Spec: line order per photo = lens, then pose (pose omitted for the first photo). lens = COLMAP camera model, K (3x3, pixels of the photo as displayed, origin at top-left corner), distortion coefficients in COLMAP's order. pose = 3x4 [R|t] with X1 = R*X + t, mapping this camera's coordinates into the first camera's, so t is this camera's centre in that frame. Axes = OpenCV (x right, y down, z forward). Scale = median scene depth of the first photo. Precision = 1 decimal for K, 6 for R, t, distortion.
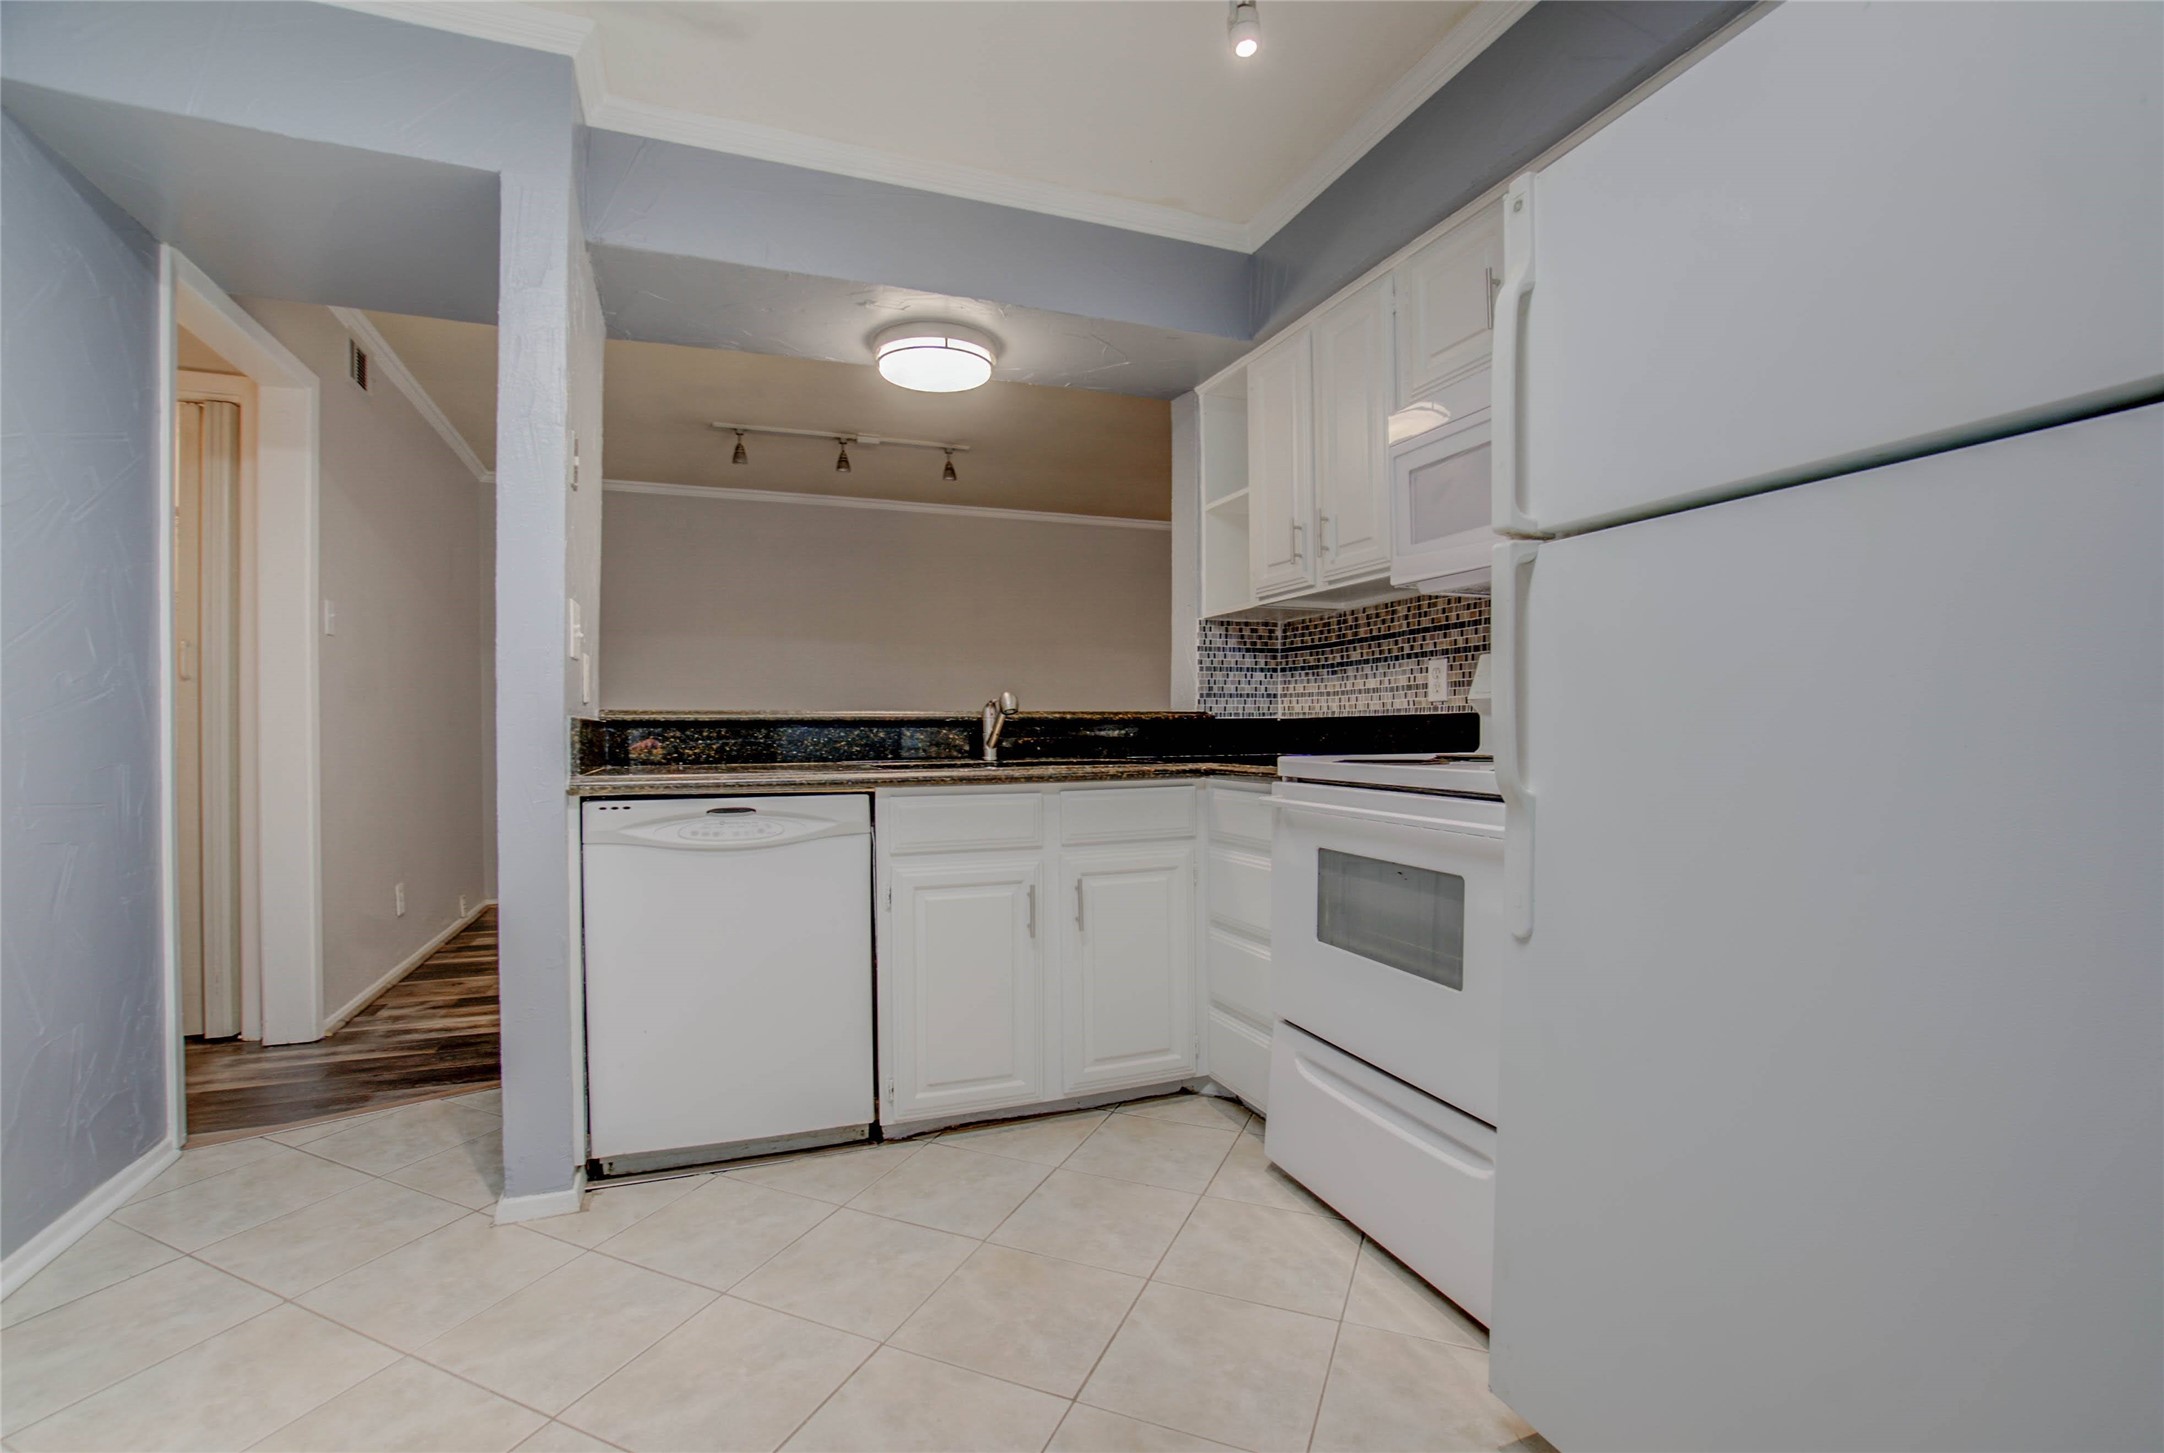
lens RADIAL K [[983.0, 0, 1077.2], [0, 983.0, 734.9], [0, 0, 1]] dist [0.000284, 0.000219]
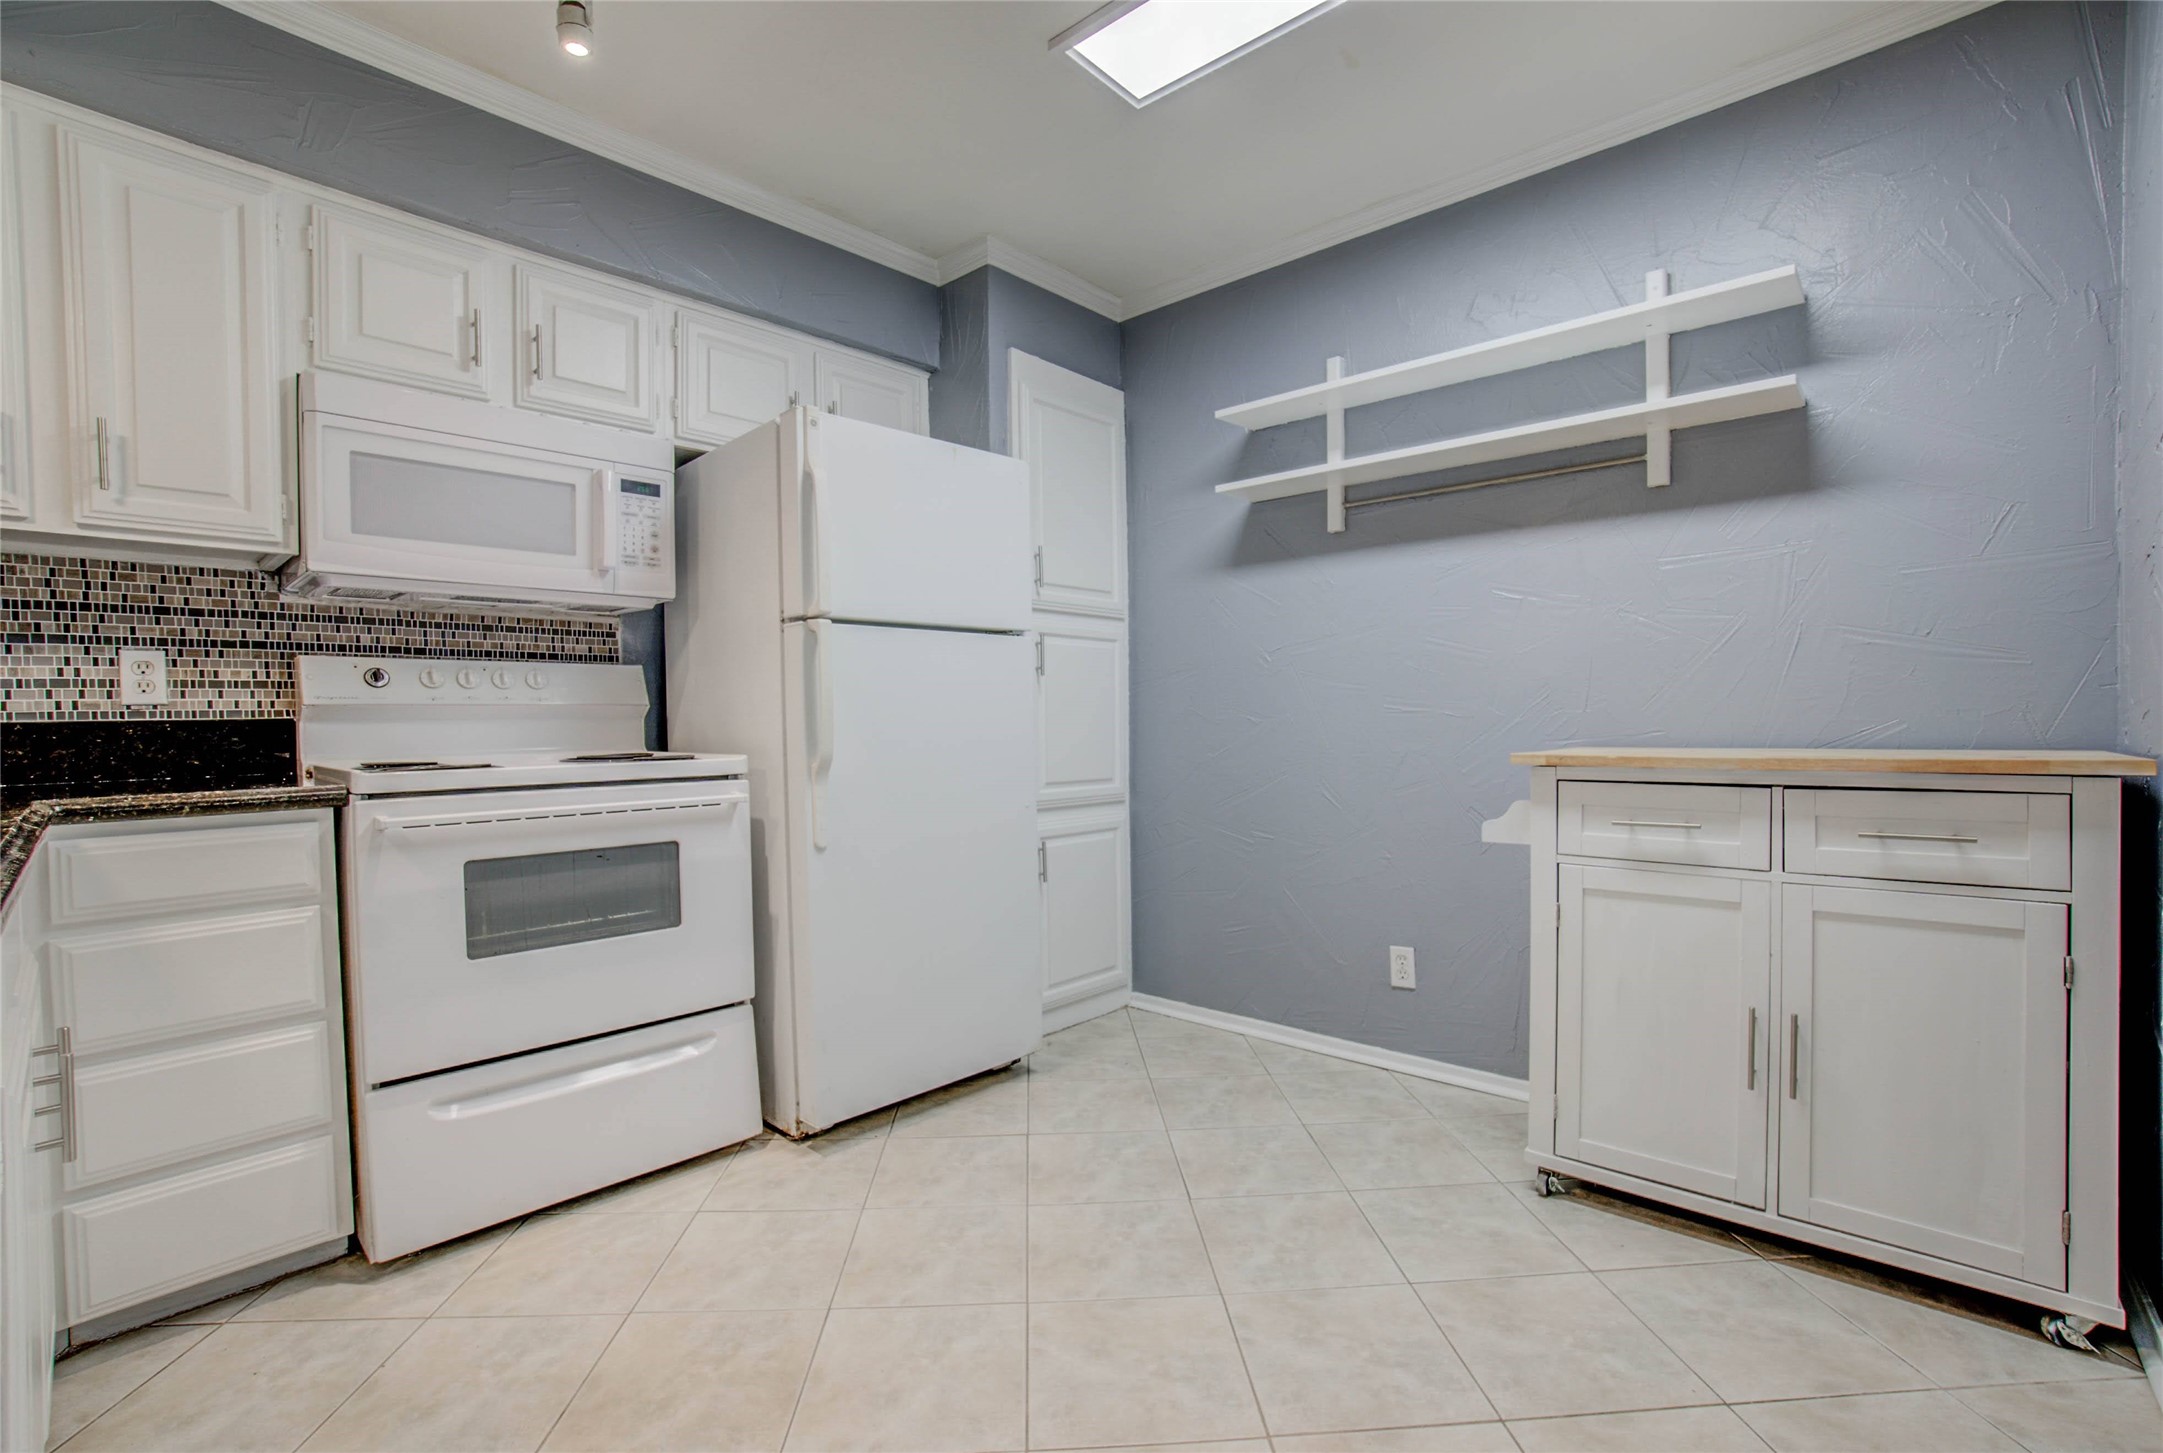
lens RADIAL K [[982.6, 0, 1079.7], [0, 982.6, 728.4], [0, 0, 1]] dist [0.000284, 0.000219]
pose [[-0.460312, 0.013660, 0.887652, -0.699089], [0.024248, 0.999702, -0.002810, 0.004897], [-0.887426, 0.020231, -0.460506, 0.750636]]
